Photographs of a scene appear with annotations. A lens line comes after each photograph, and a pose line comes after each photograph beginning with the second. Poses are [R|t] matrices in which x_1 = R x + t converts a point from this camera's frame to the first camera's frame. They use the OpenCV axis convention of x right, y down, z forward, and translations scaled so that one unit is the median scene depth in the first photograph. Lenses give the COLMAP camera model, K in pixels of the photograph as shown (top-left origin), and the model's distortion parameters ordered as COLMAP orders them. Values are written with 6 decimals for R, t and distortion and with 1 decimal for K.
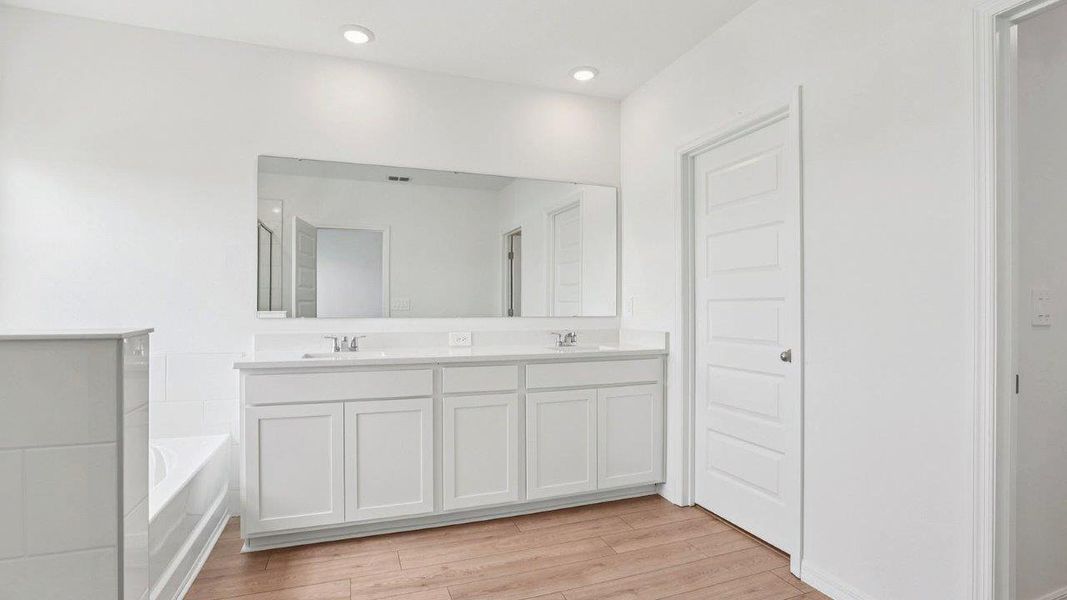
lens RADIAL K [[507.4, 0, 516.0], [0, 507.4, 297.1], [0, 0, 1]] dist [-0.028011, 0.007075]
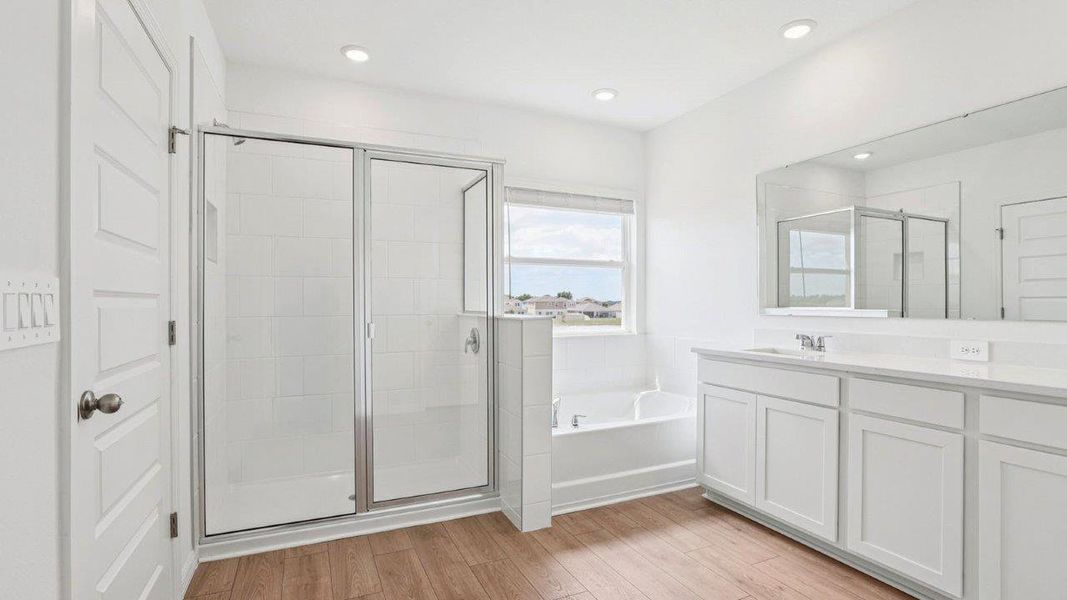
lens RADIAL K [[507.4, 0, 525.9], [0, 507.4, 291.6], [0, 0, 1]] dist [-0.028011, 0.007075]
pose [[0.081520, -0.028762, -0.996257, 0.602730], [0.016730, 0.999482, -0.027487, 0.010986], [0.996531, -0.014427, 0.081959, 0.378627]]
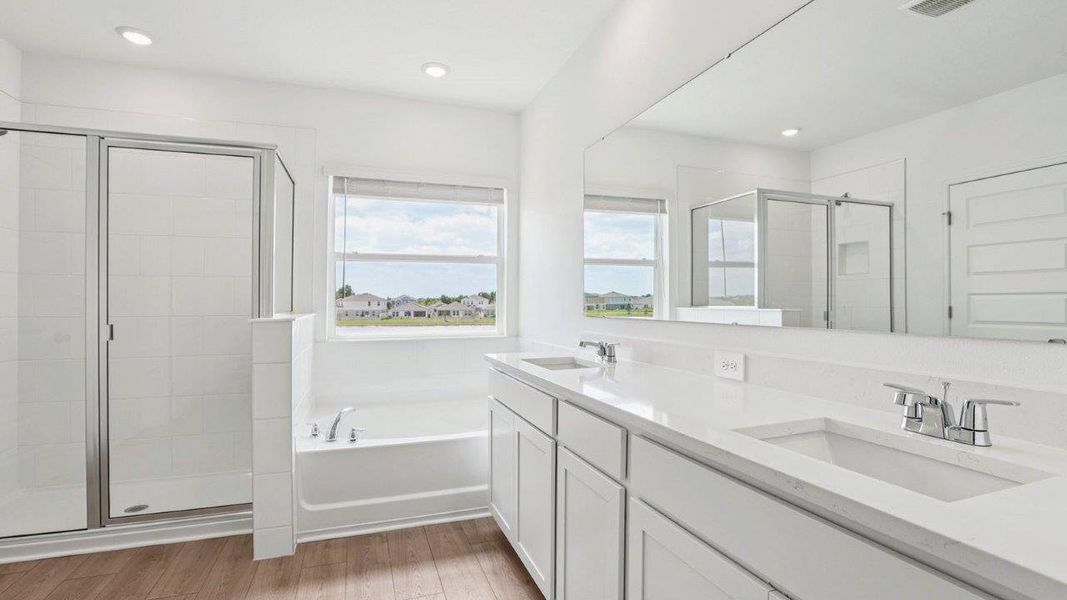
lens RADIAL K [[507.4, 0, 515.4], [0, 507.4, 289.2], [0, 0, 1]] dist [-0.028011, 0.007075]
pose [[-0.015864, -0.028980, -0.999454, 0.488355], [0.016796, 0.999431, -0.029246, 0.015679], [0.999733, -0.017250, -0.015369, 0.891893]]
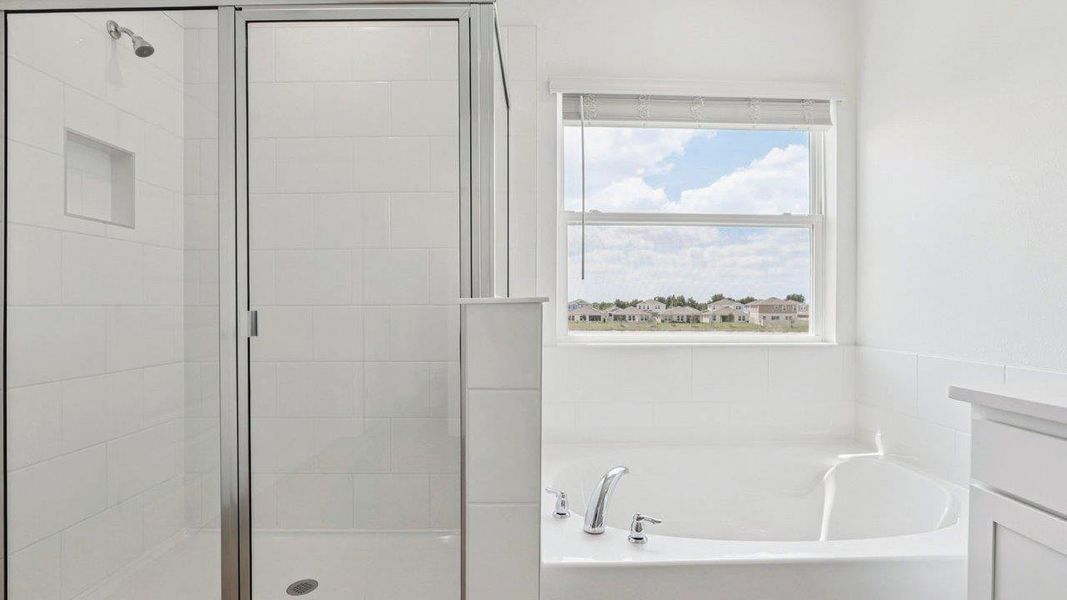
lens RADIAL K [[507.4, 0, 527.0], [0, 507.4, 301.8], [0, 0, 1]] dist [-0.028011, 0.007075]
pose [[-0.324816, -0.014398, -0.945668, 0.037139], [0.008004, 0.999806, -0.017972, 0.042701], [0.945744, -0.013407, -0.324637, 0.628729]]
